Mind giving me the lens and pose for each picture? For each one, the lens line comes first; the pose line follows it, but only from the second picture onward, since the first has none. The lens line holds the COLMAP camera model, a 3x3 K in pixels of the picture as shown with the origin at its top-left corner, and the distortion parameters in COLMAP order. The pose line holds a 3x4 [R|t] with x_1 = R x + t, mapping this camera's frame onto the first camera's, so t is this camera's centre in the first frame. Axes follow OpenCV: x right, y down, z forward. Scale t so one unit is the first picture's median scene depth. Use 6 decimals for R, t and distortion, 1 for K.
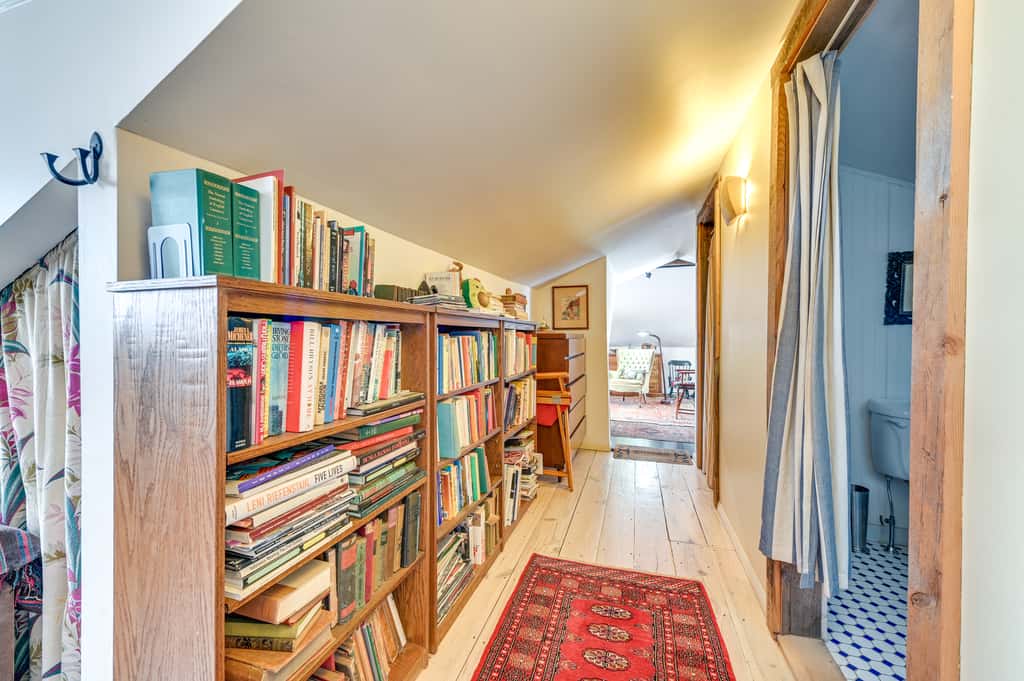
lens RADIAL K [[407.1, 0, 509.4], [0, 407.1, 339.8], [0, 0, 1]] dist [0.002937, 0.000751]
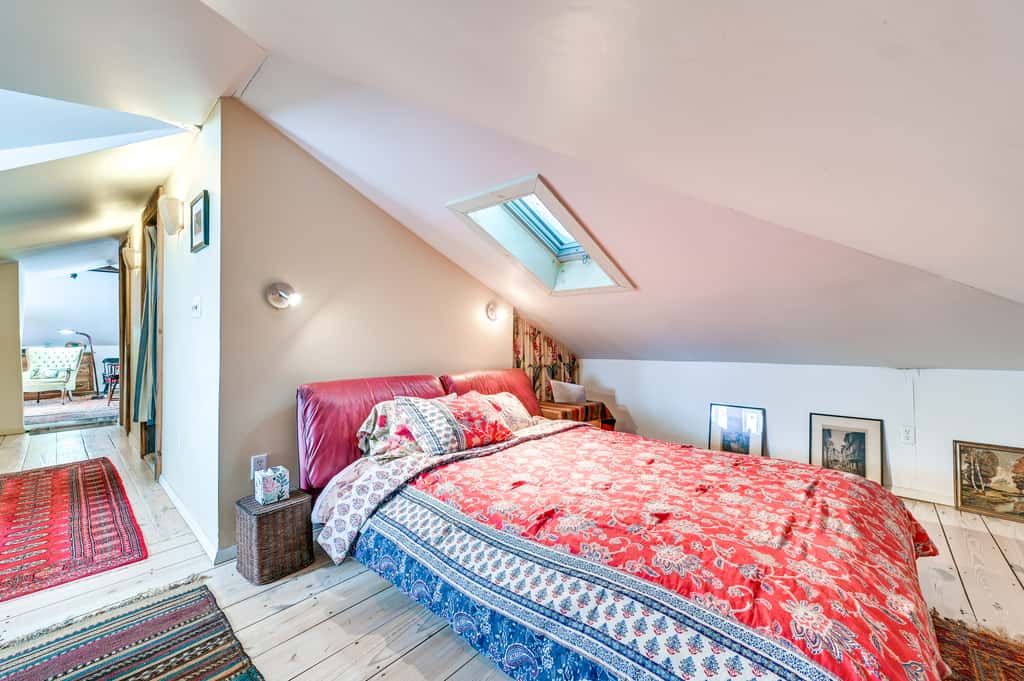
lens RADIAL K [[407.1, 0, 508.5], [0, 407.1, 342.3], [0, 0, 1]] dist [0.002937, 0.000751]
pose [[0.421907, -0.012027, 0.906559, -0.746524], [0.010378, 0.999911, 0.008435, 0.081178], [-0.906580, 0.005850, 0.421994, -2.439613]]
